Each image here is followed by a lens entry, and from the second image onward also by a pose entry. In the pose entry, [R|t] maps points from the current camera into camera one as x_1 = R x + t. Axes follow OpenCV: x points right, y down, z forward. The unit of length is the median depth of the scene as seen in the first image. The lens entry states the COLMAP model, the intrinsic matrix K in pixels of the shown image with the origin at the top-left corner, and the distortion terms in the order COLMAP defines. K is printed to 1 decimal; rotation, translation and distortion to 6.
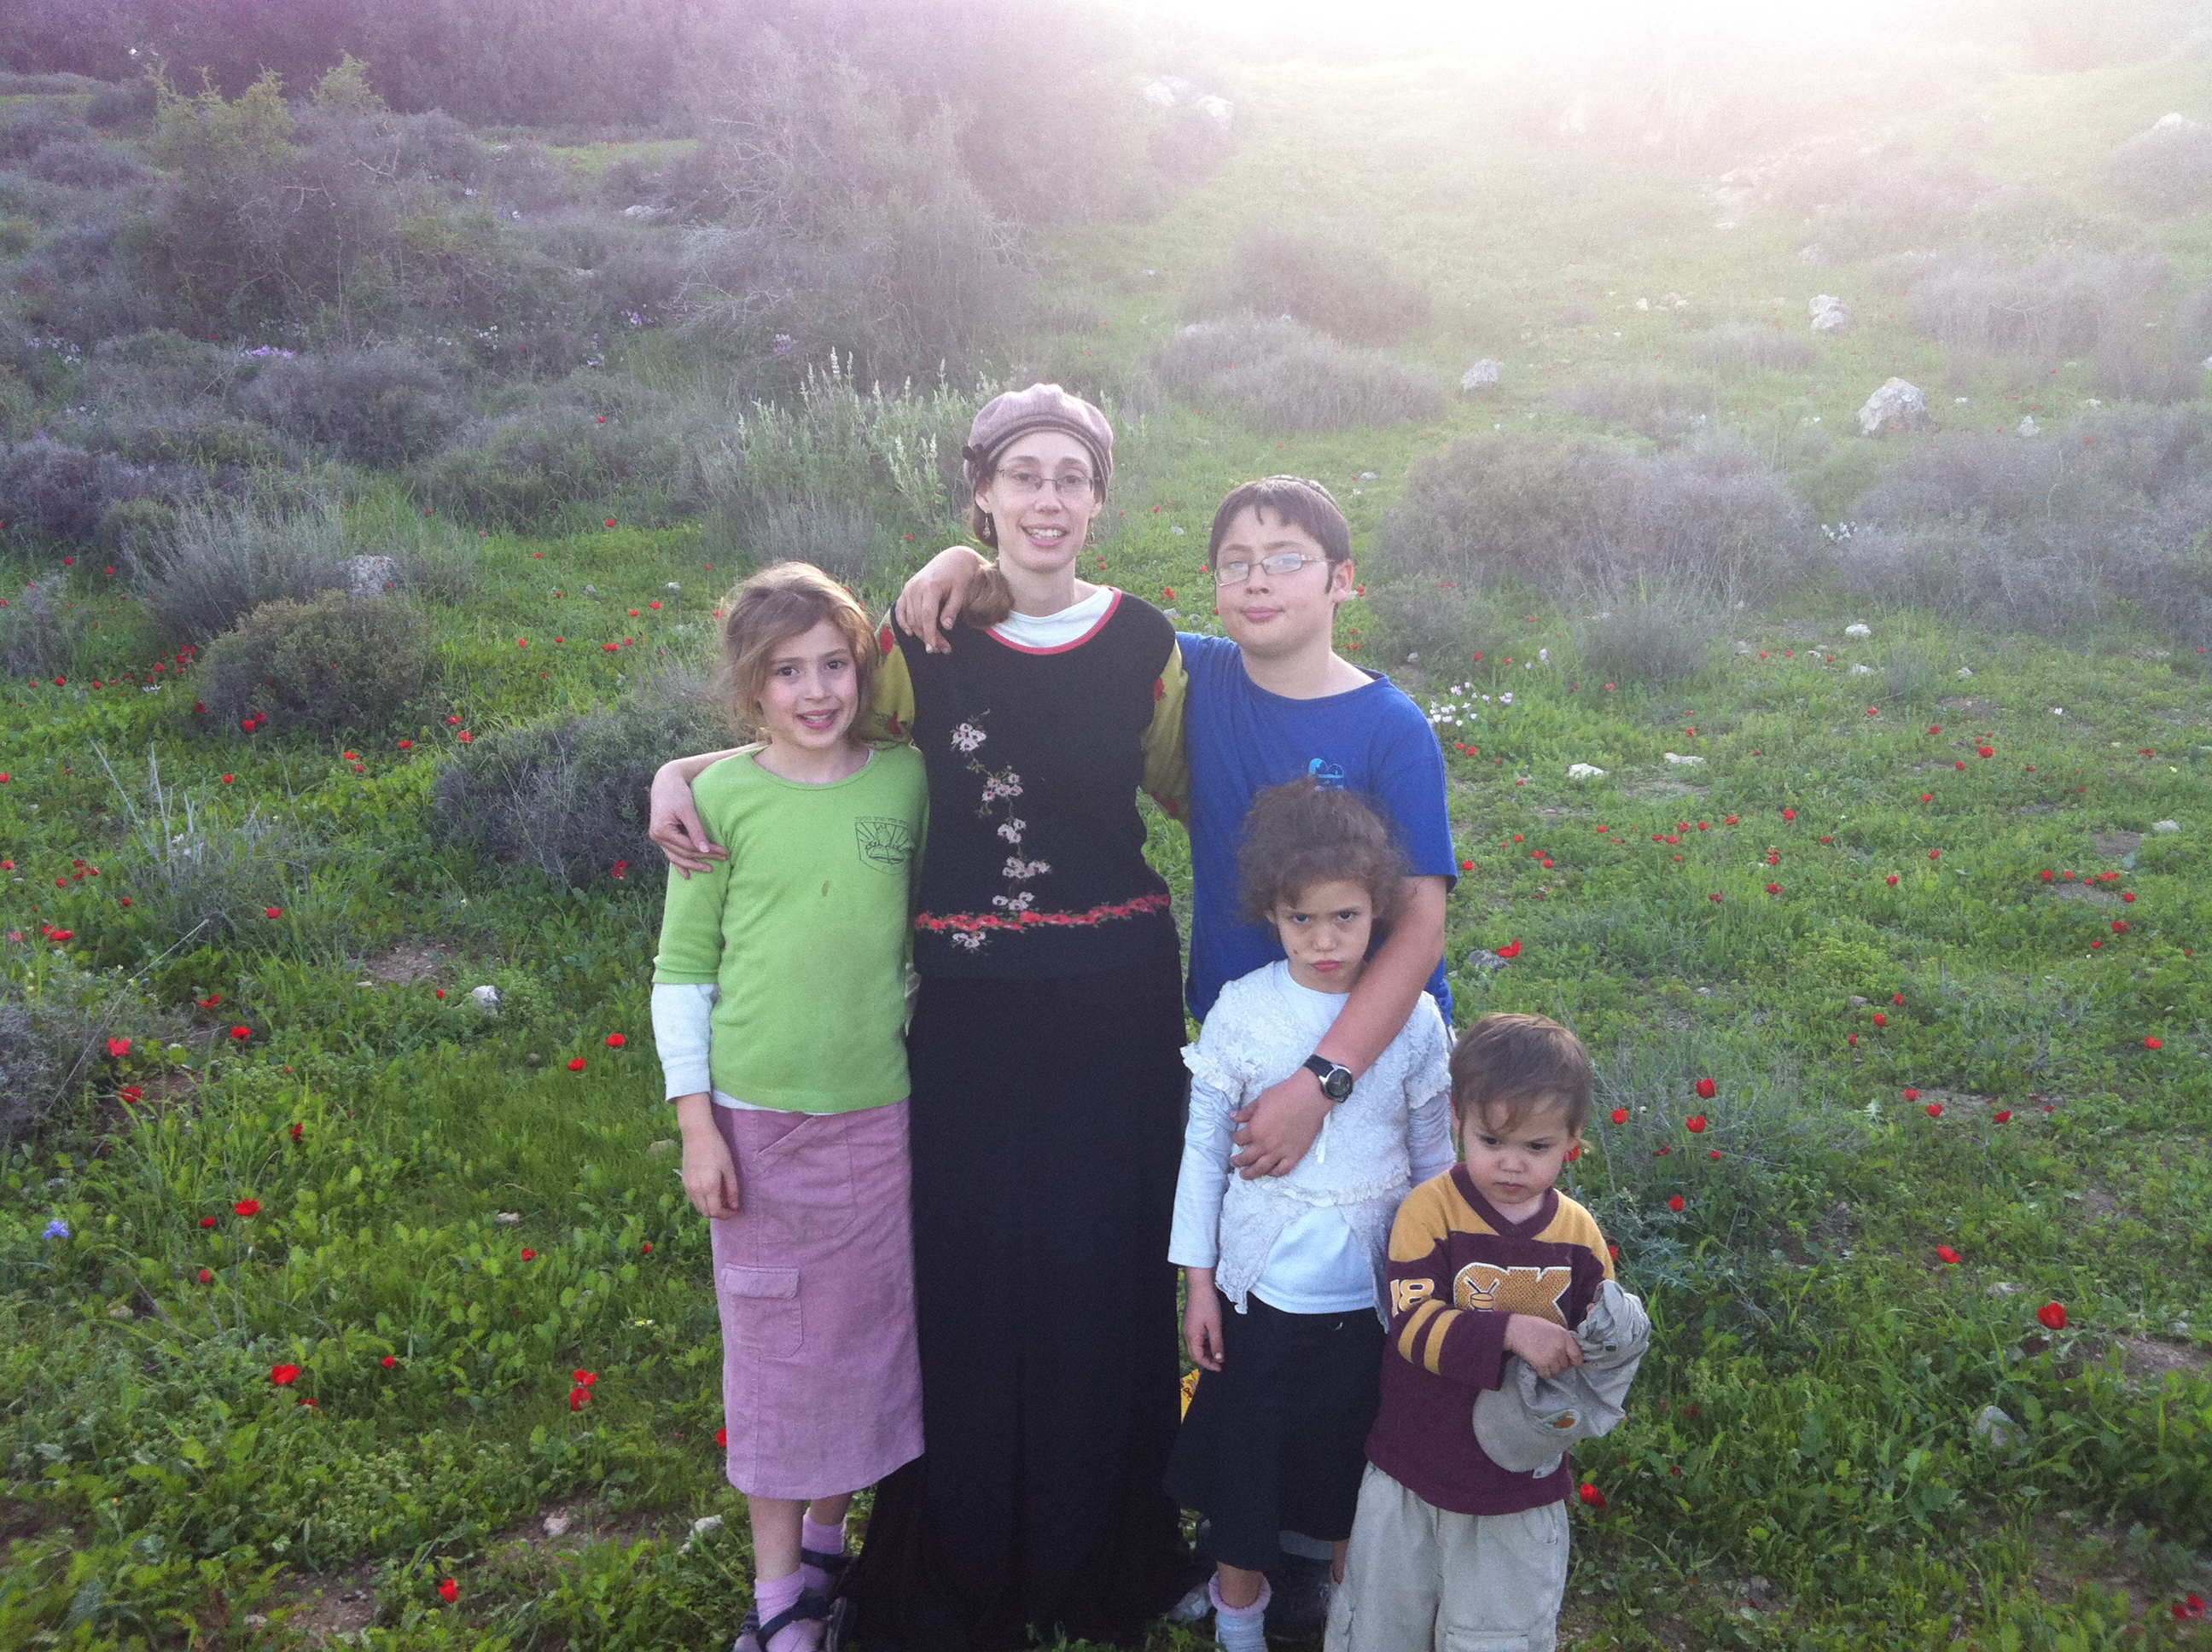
lens RADIAL K [[1889.2, 0, 1155.5], [0, 1889.2, 841.3], [0, 0, 1]] dist [0.077030, -0.163882]
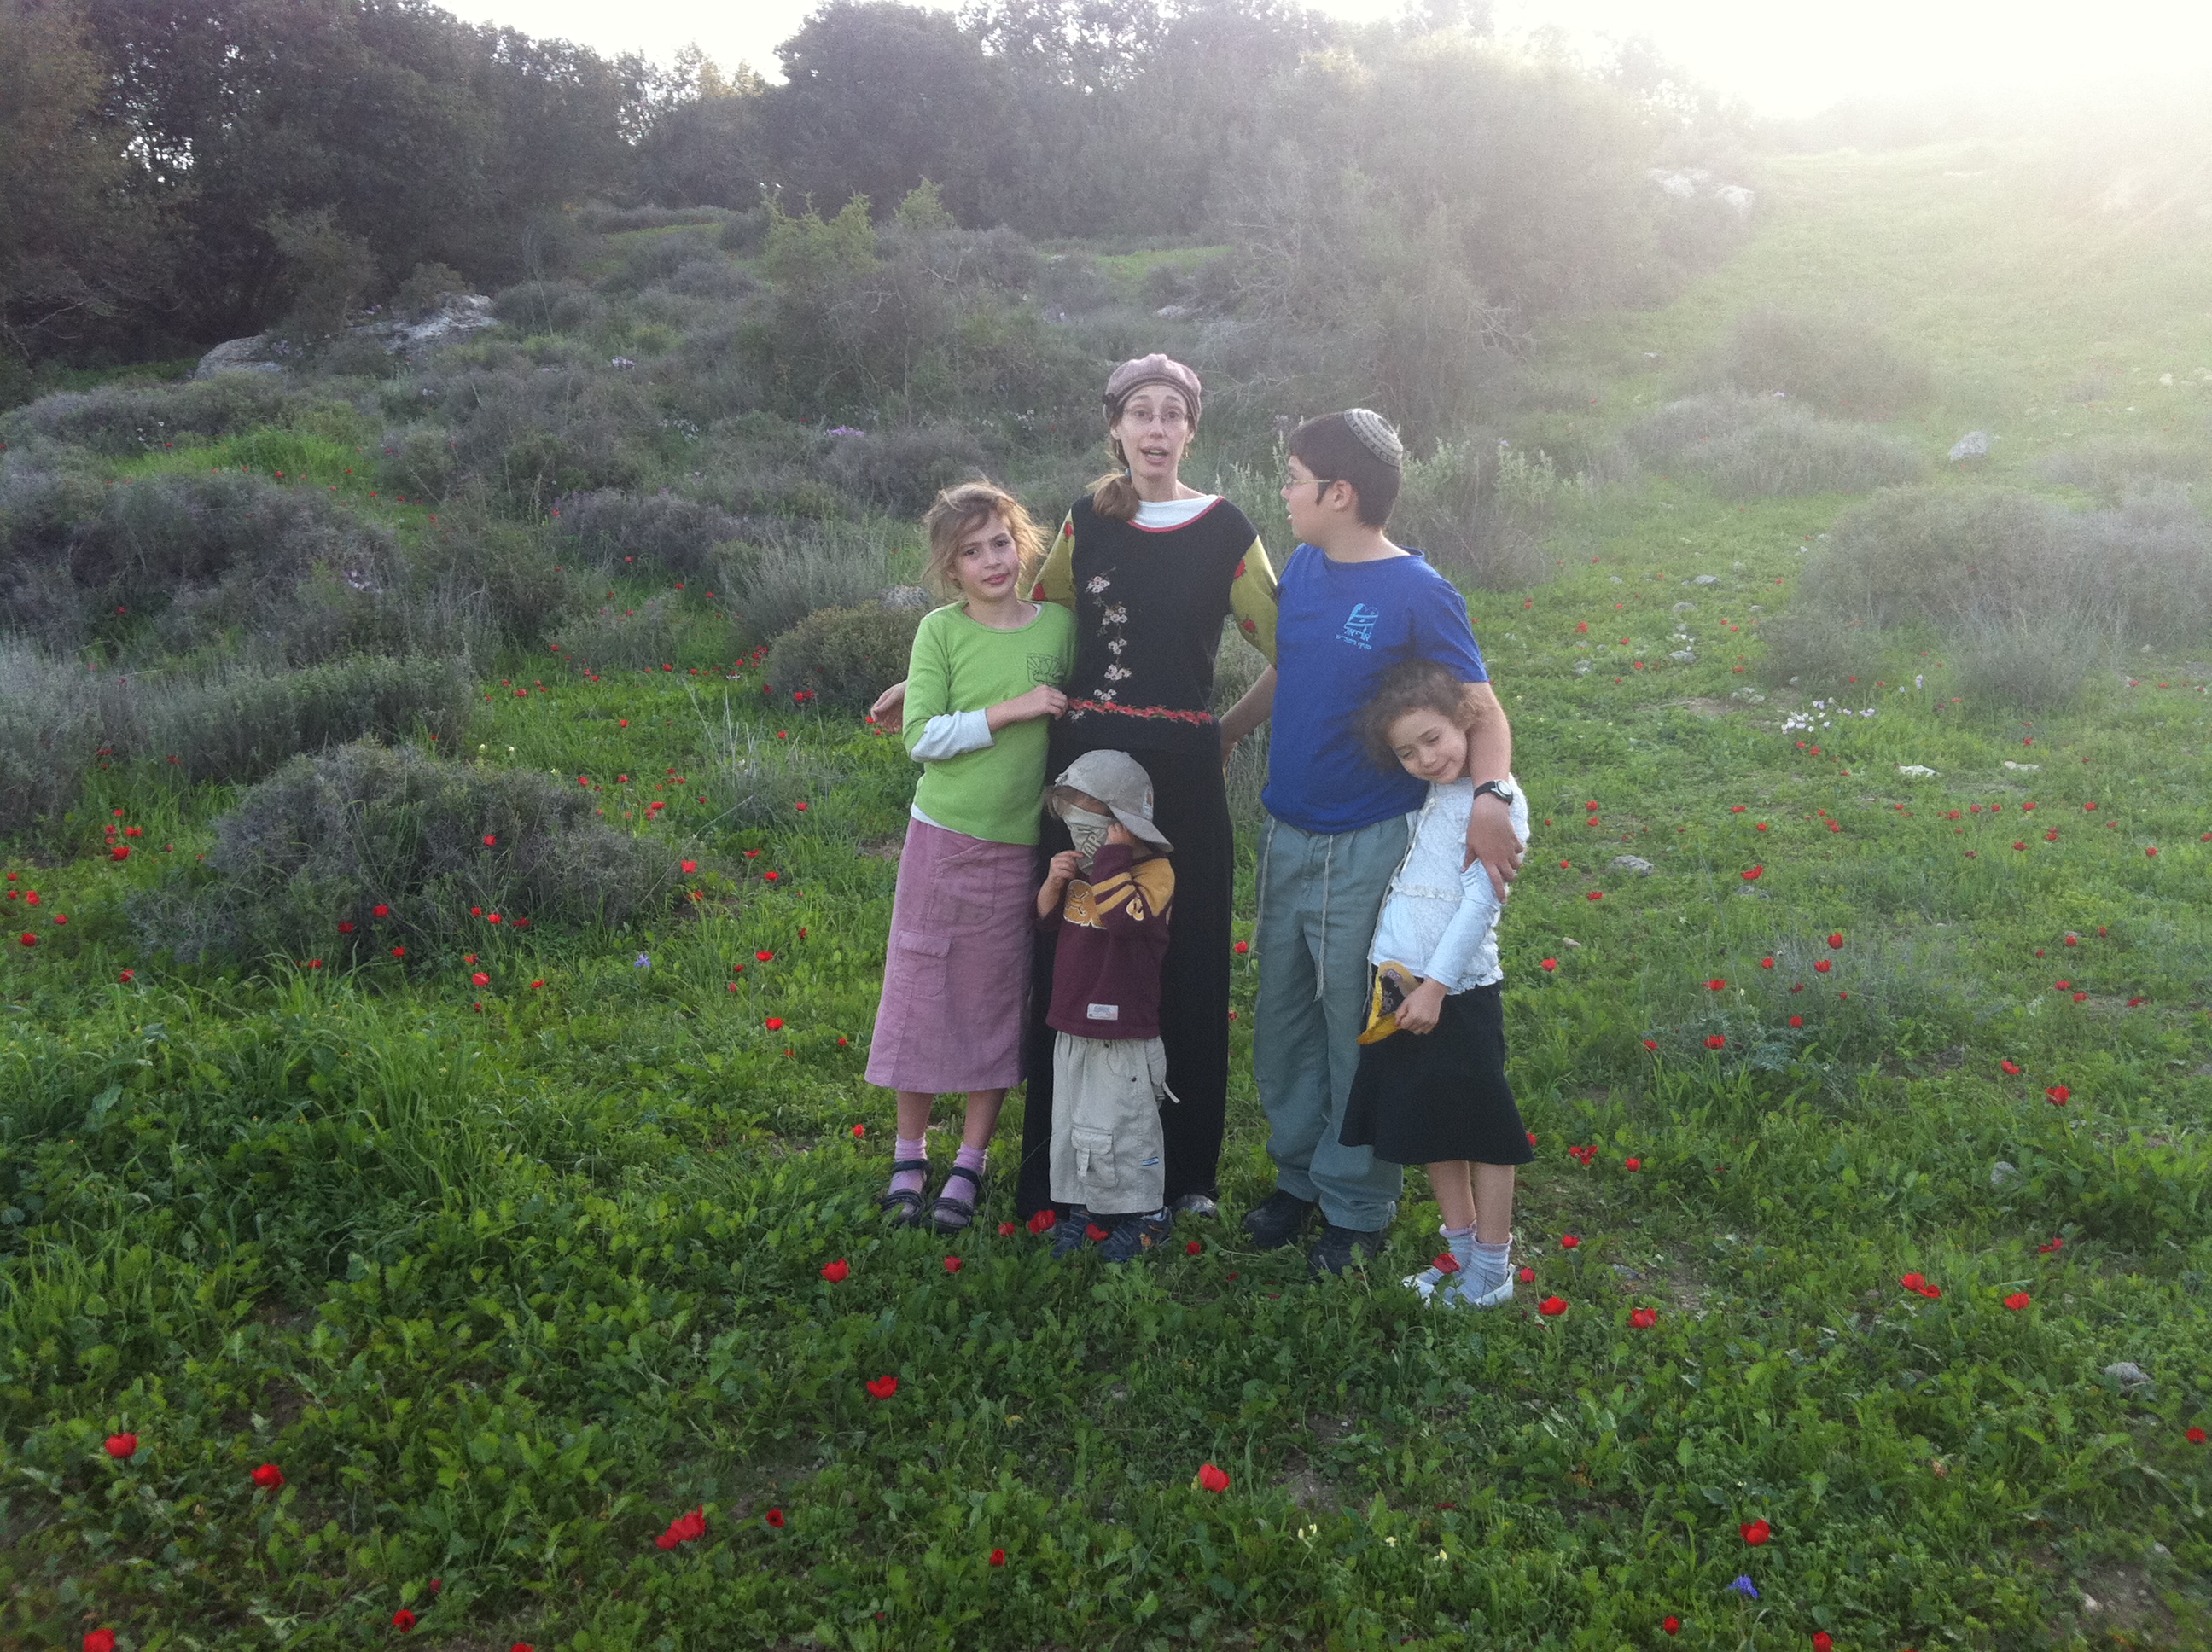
lens RADIAL K [[1889.2, 0, 1155.5], [0, 1889.2, 841.3], [0, 0, 1]] dist [0.077030, -0.163882]
pose [[0.963323, 0.057405, -0.262131, 0.104899], [-0.069807, 0.996827, -0.038241, 0.086810], [0.259104, 0.055137, 0.964274, -0.200529]]
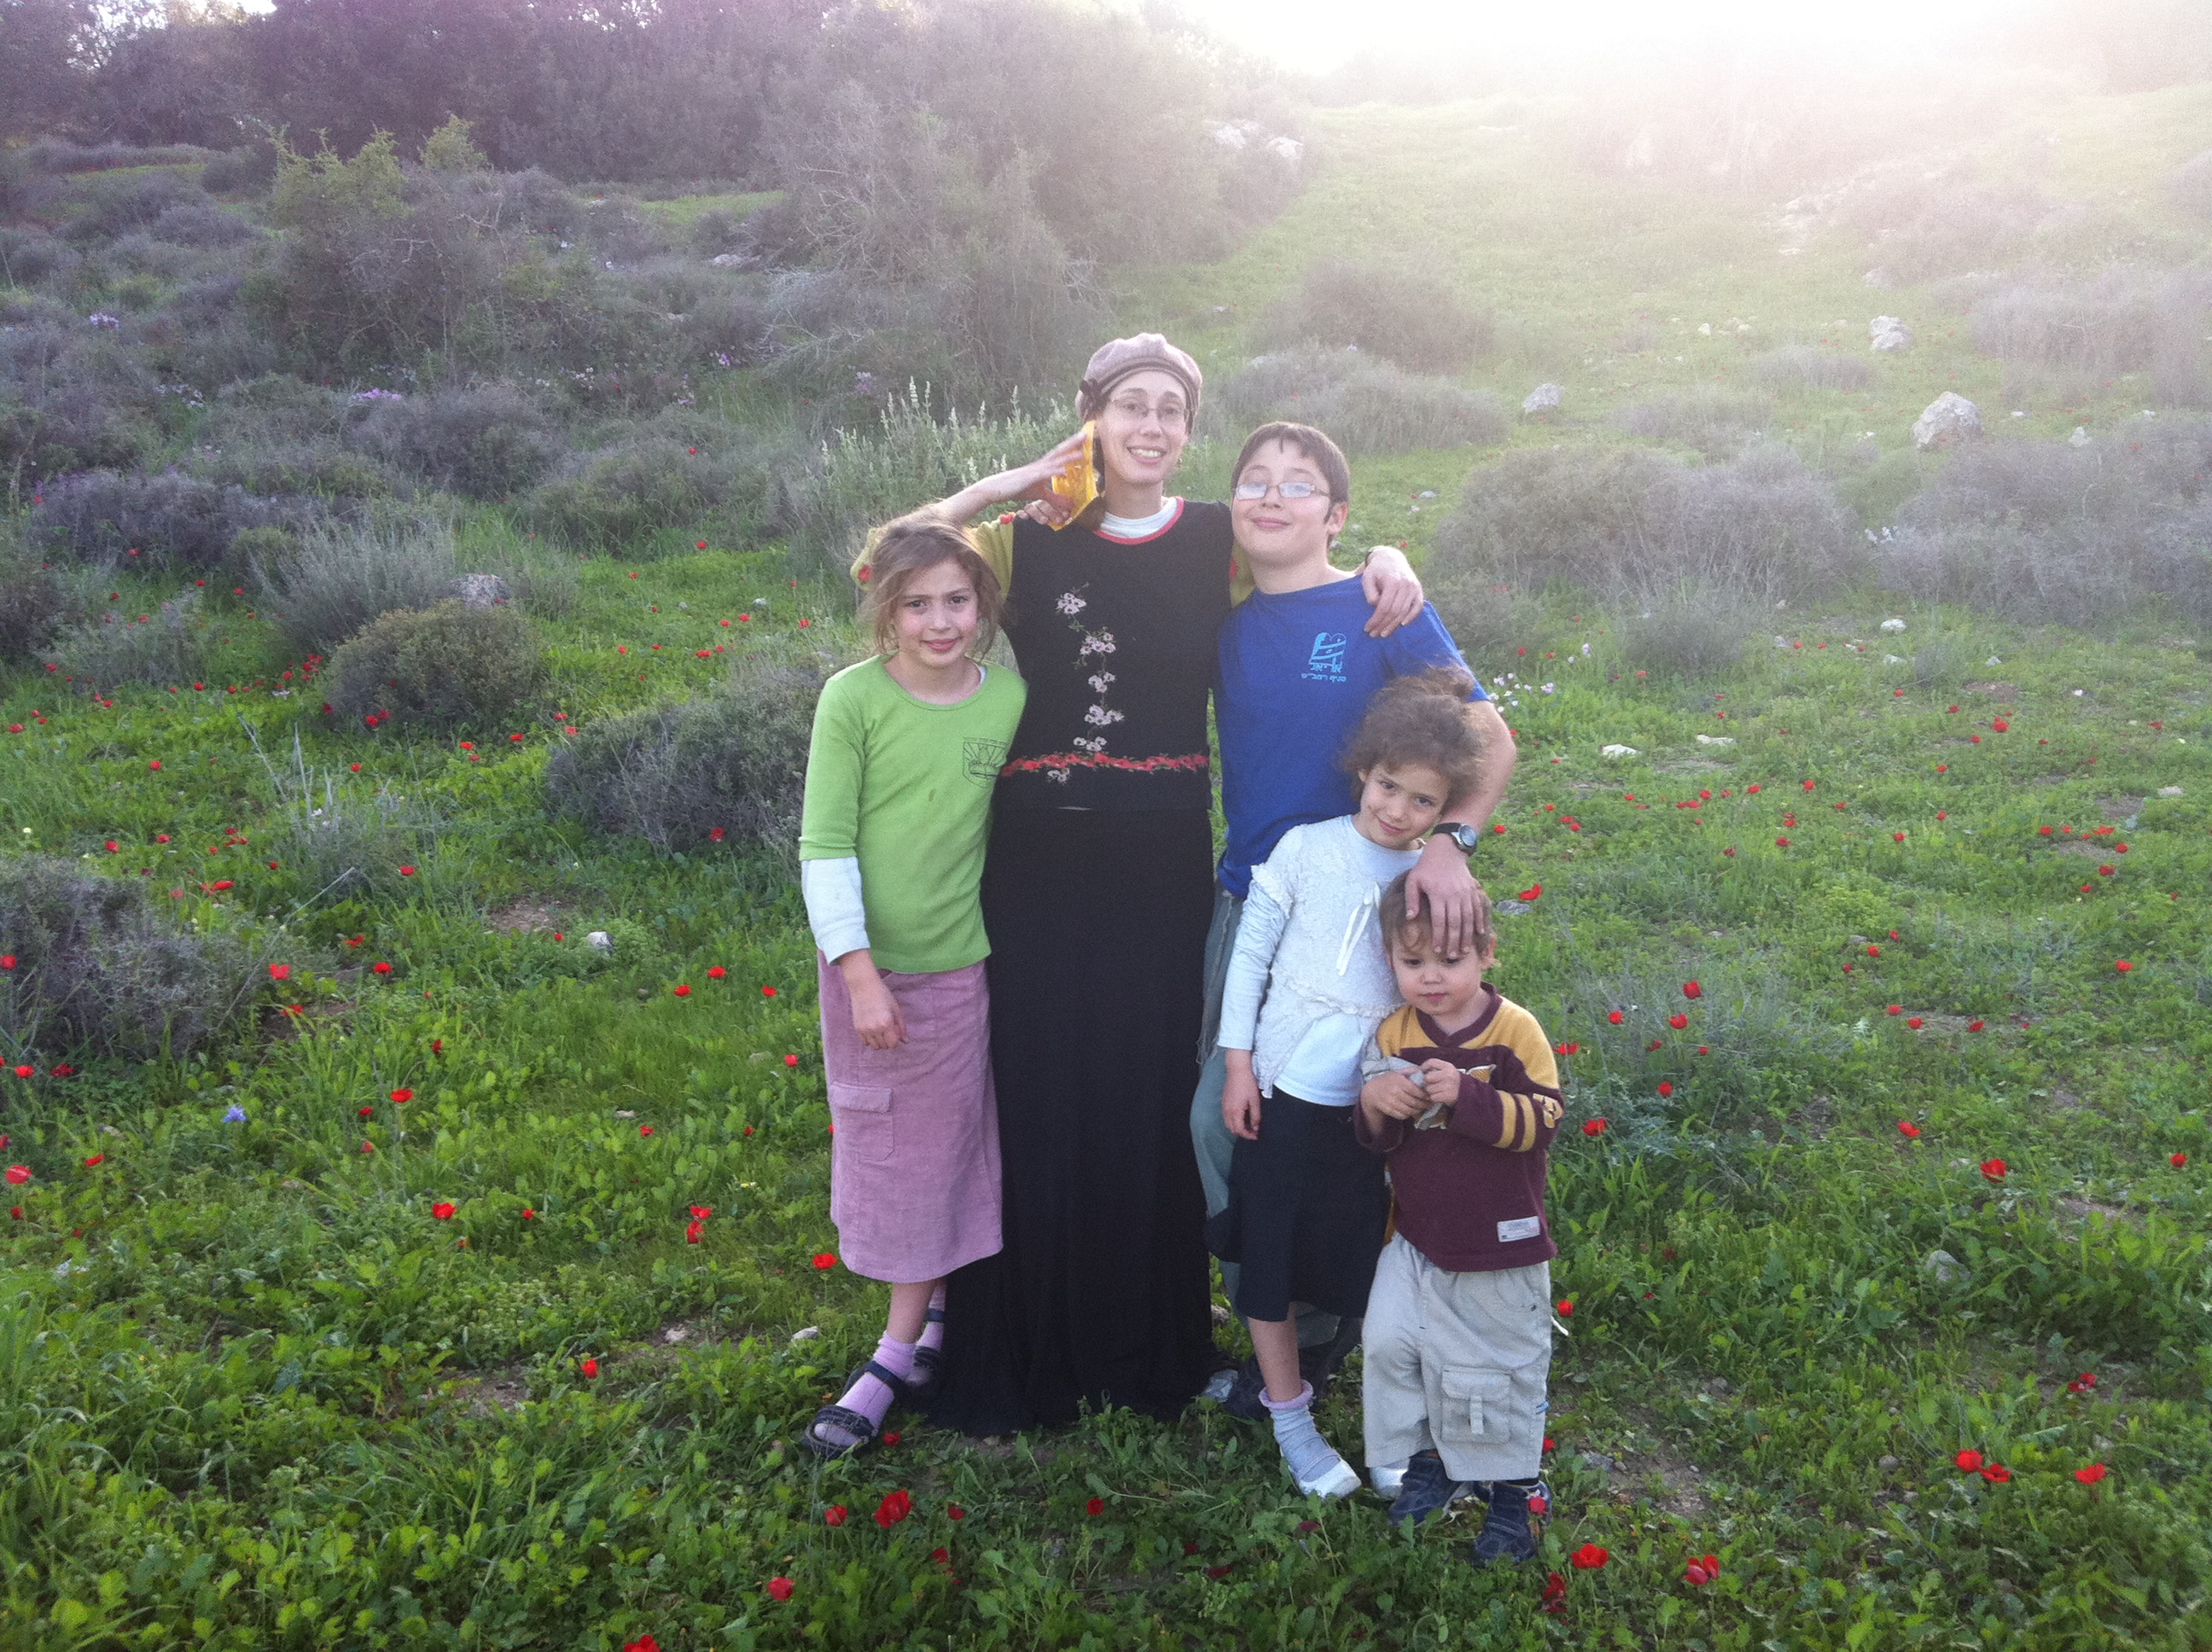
lens RADIAL K [[1904.3, 0, 1095.3], [0, 1904.3, 831.7], [0, 0, 1]] dist [0.067928, -0.140301]
pose [[0.997665, 0.006481, -0.067988, 0.010305], [-0.008413, 0.999568, -0.028171, 0.045455], [0.067776, 0.028677, 0.997288, -0.087380]]
